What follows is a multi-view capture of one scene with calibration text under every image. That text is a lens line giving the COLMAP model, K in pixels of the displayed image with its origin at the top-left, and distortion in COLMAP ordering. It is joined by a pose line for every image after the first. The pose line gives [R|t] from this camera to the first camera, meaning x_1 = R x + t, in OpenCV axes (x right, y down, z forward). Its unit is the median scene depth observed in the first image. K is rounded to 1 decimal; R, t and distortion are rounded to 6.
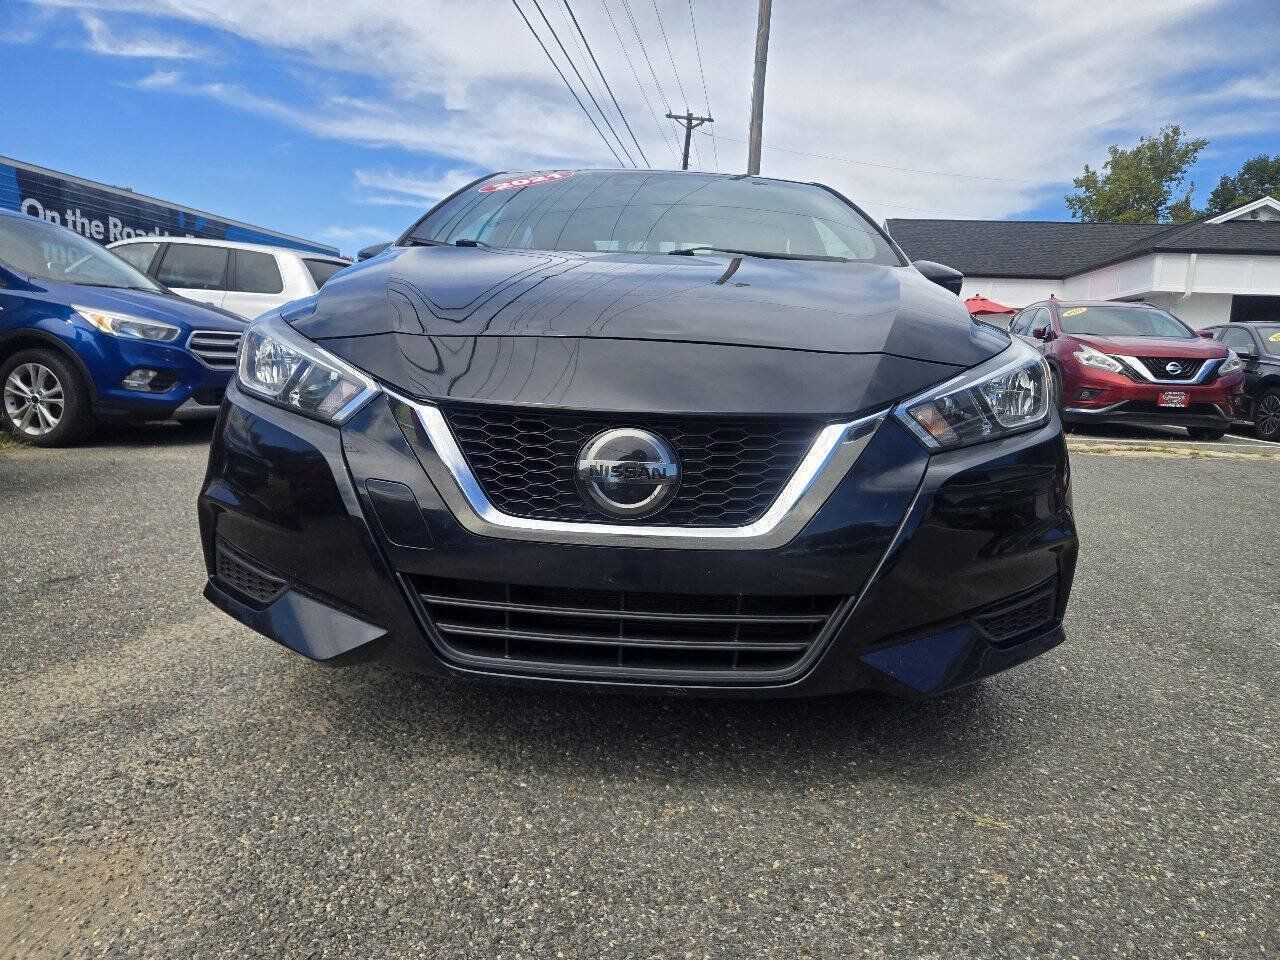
lens RADIAL K [[845.4, 0, 624.4], [0, 845.4, 482.0], [0, 0, 1]] dist [0.072975, -0.059330]
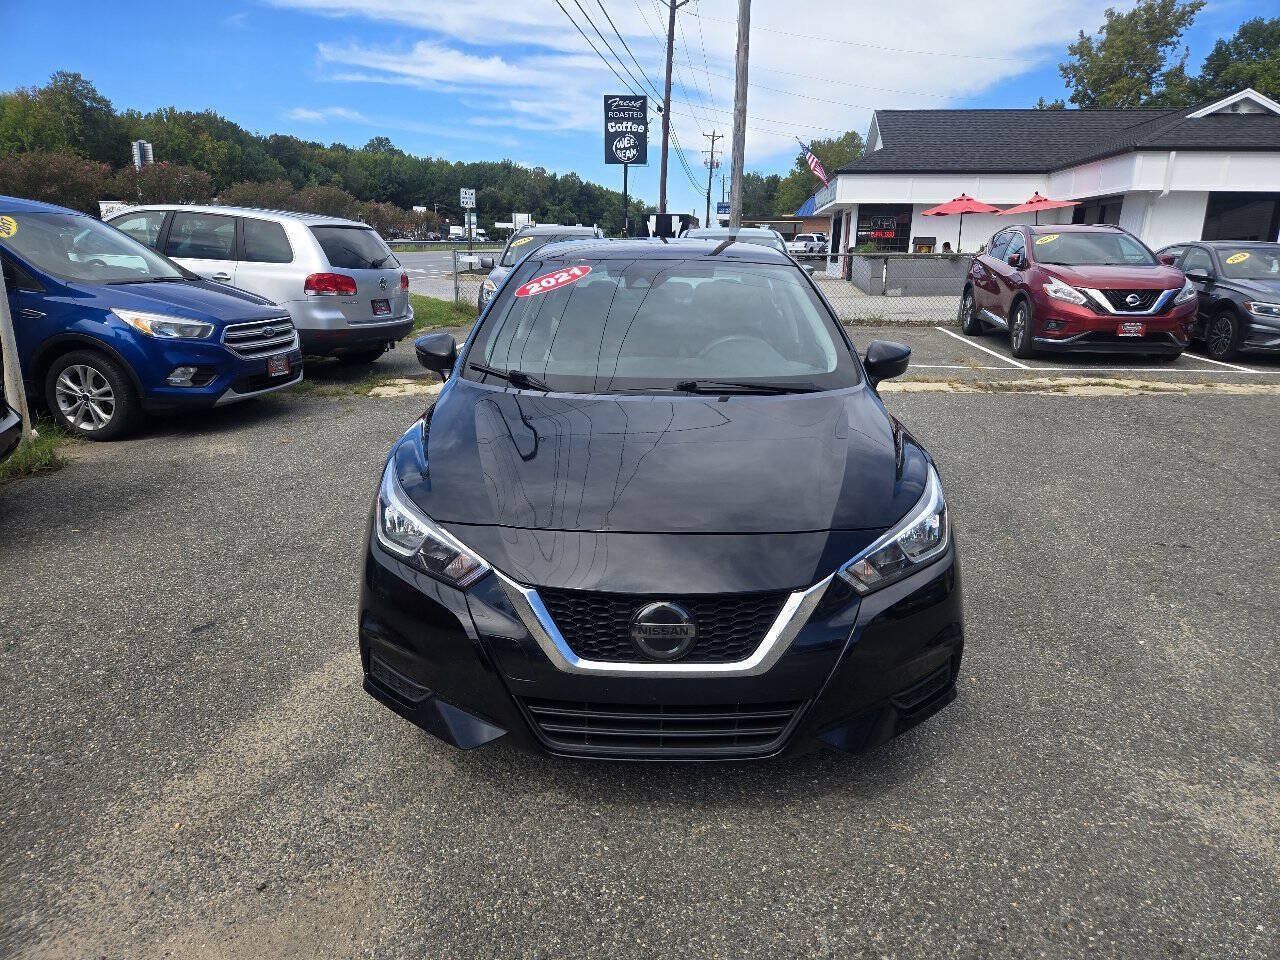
lens RADIAL K [[842.5, 0, 646.2], [0, 842.5, 478.8], [0, 0, 1]] dist [0.072861, -0.054201]
pose [[0.998869, -0.037423, 0.029336, -0.014274], [0.033313, 0.990971, 0.129870, -0.112185], [-0.033931, -0.128746, 0.991097, -0.110350]]
